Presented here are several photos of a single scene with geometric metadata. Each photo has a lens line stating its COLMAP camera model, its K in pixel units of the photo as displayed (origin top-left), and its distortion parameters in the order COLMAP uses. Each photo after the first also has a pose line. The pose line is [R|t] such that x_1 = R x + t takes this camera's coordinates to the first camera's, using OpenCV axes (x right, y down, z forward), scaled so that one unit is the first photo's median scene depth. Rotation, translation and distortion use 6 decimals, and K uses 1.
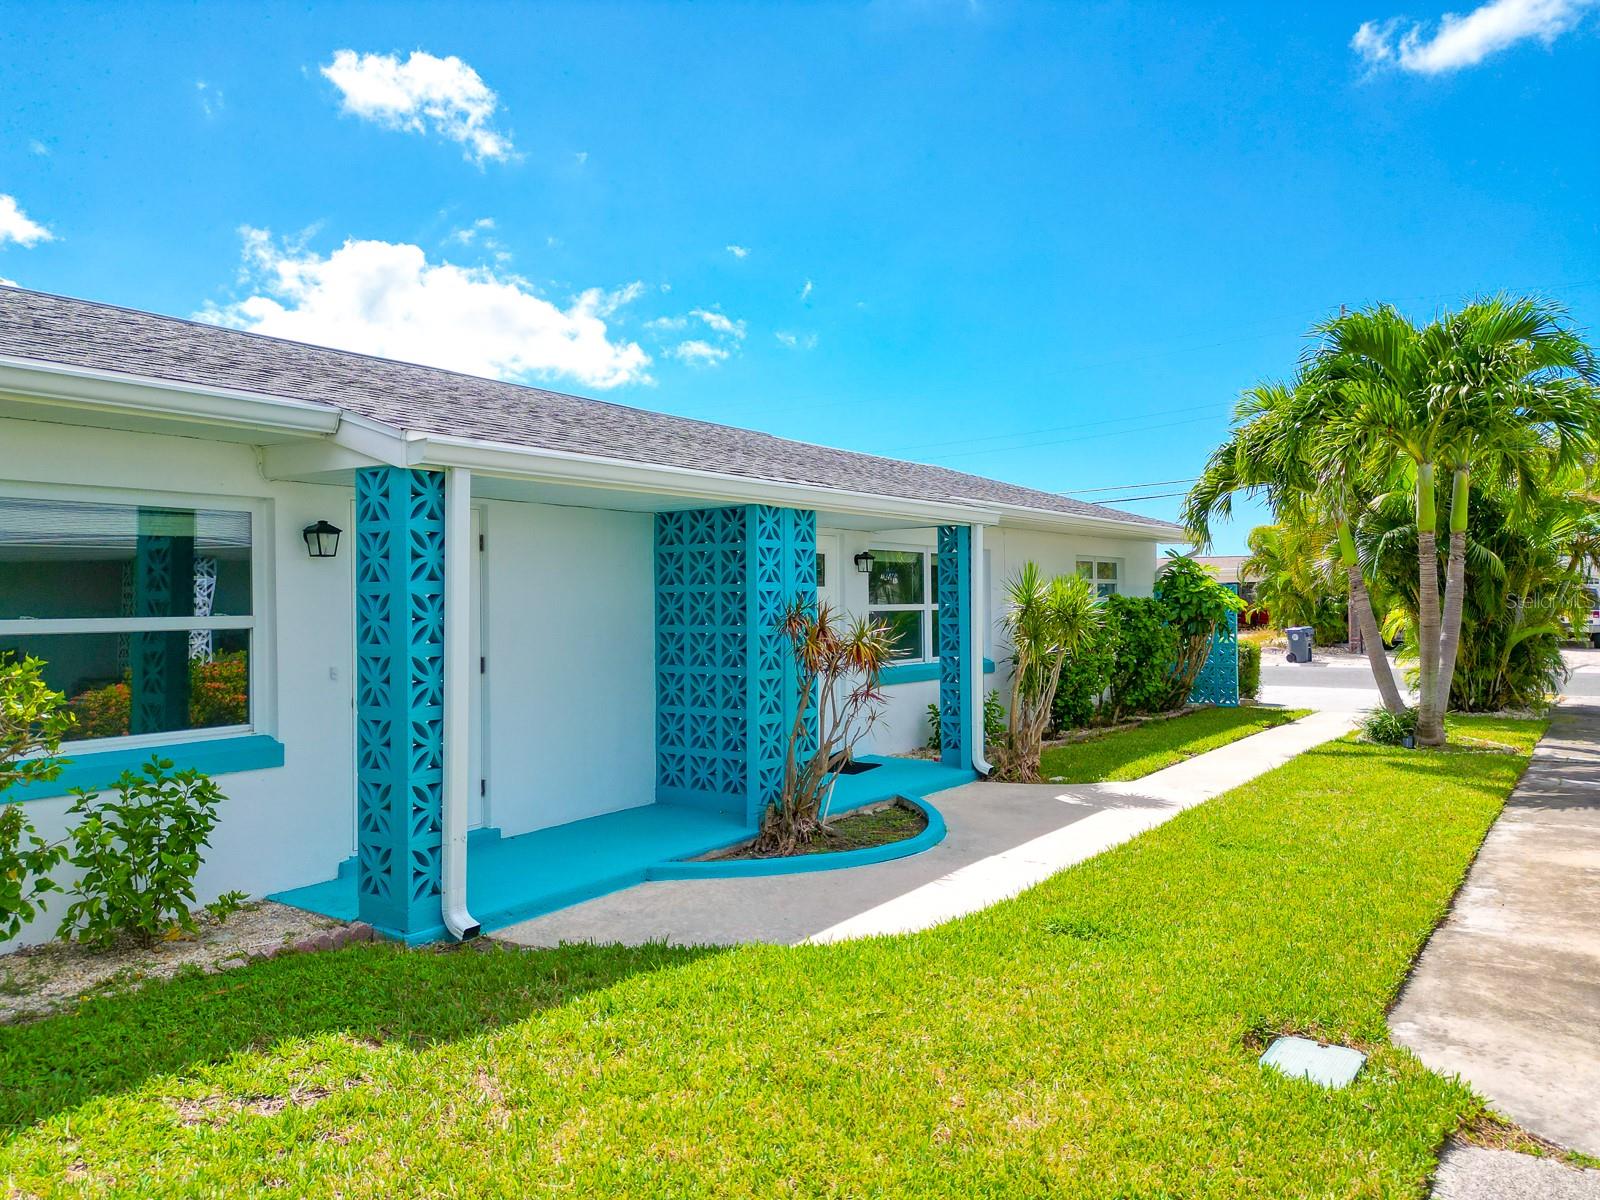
lens RADIAL K [[1113.5, 0, 800.0], [0, 1113.5, 600.0], [0, 0, 1]] dist [0.101731, -0.118411]
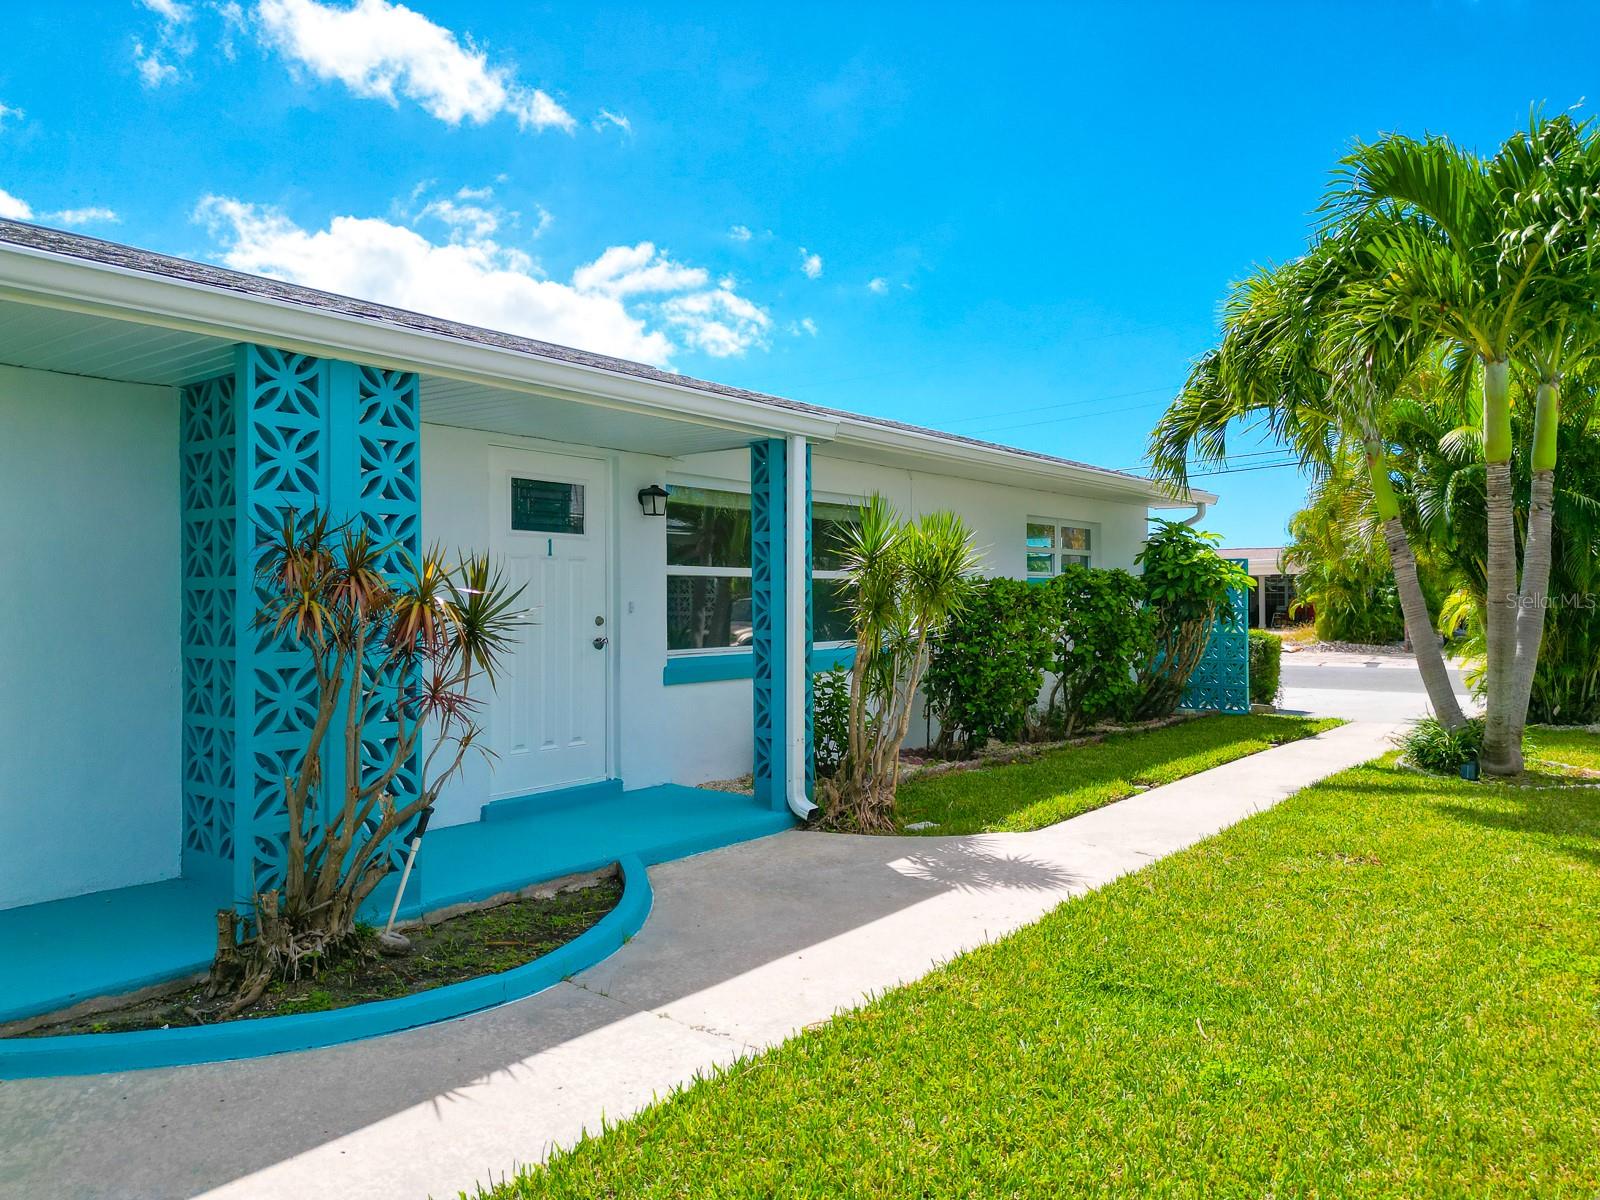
lens RADIAL K [[1113.5, 0, 800.0], [0, 1113.5, 600.0], [0, 0, 1]] dist [0.101731, -0.118411]
pose [[0.999032, 0.004715, -0.043729, 0.158654], [-0.004679, 0.999989, 0.000940, 0.022872], [0.043733, -0.000734, 0.999043, 0.291120]]
